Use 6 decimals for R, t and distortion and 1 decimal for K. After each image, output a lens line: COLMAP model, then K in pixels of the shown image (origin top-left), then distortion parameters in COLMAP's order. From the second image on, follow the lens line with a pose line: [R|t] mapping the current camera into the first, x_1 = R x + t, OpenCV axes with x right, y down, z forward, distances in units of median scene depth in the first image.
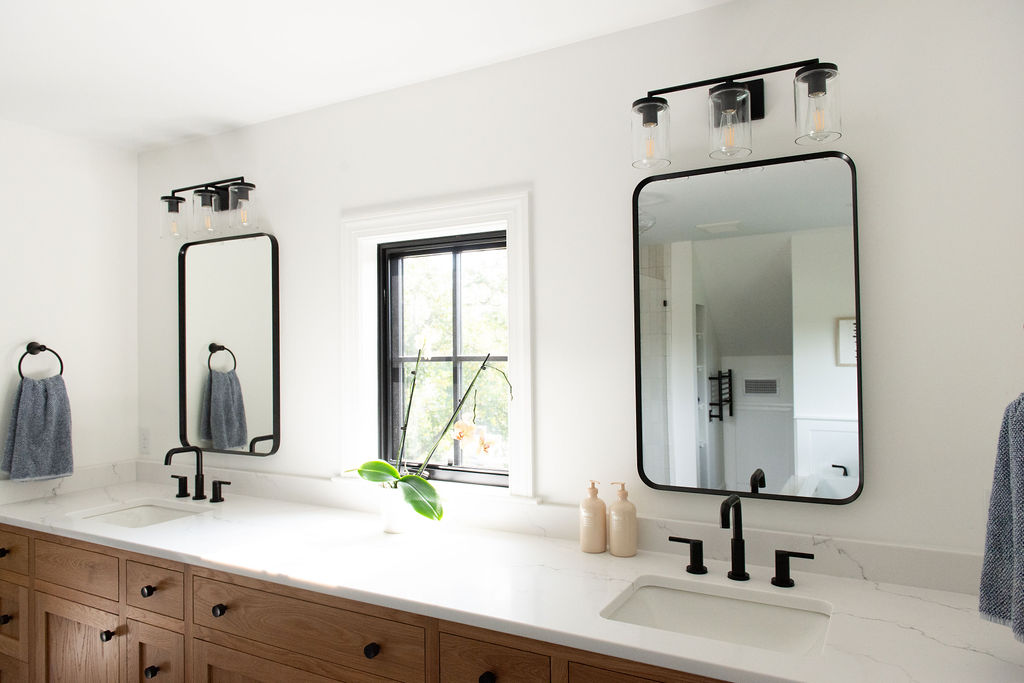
lens RADIAL K [[667.4, 0, 512.0], [0, 667.4, 341.5], [0, 0, 1]] dist [0.002733, 0.001806]
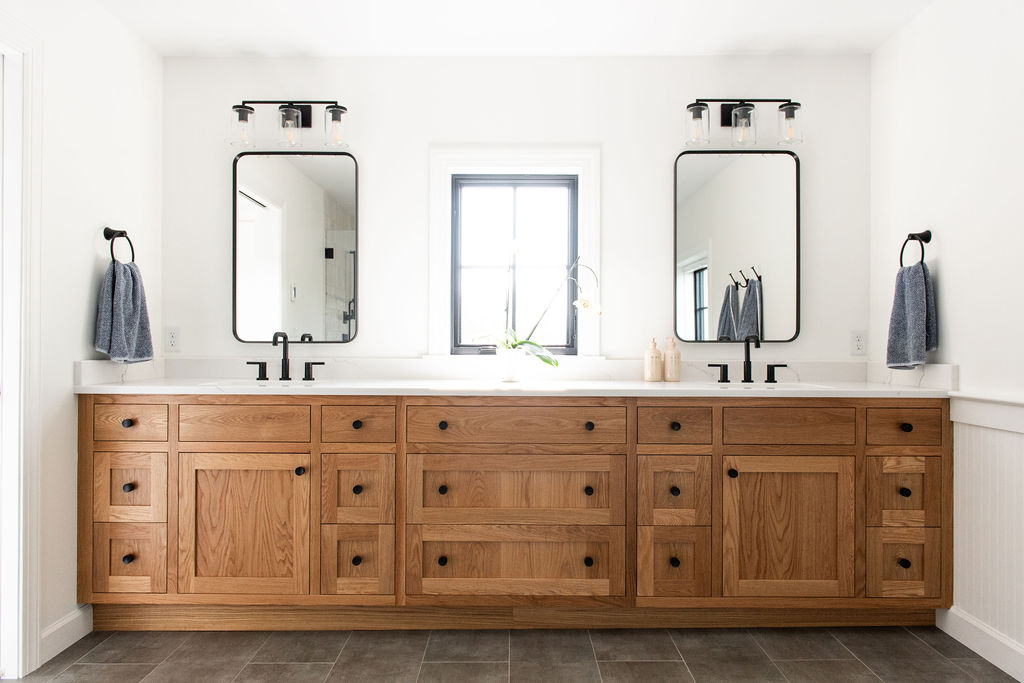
lens RADIAL K [[667.4, 0, 512.0], [0, 667.4, 341.5], [0, 0, 1]] dist [0.002733, 0.001806]
pose [[0.880849, 0.016490, 0.473111, -0.837009], [-0.020921, 0.999773, 0.004106, 0.198328], [-0.472936, -0.013515, 0.880993, -0.213378]]
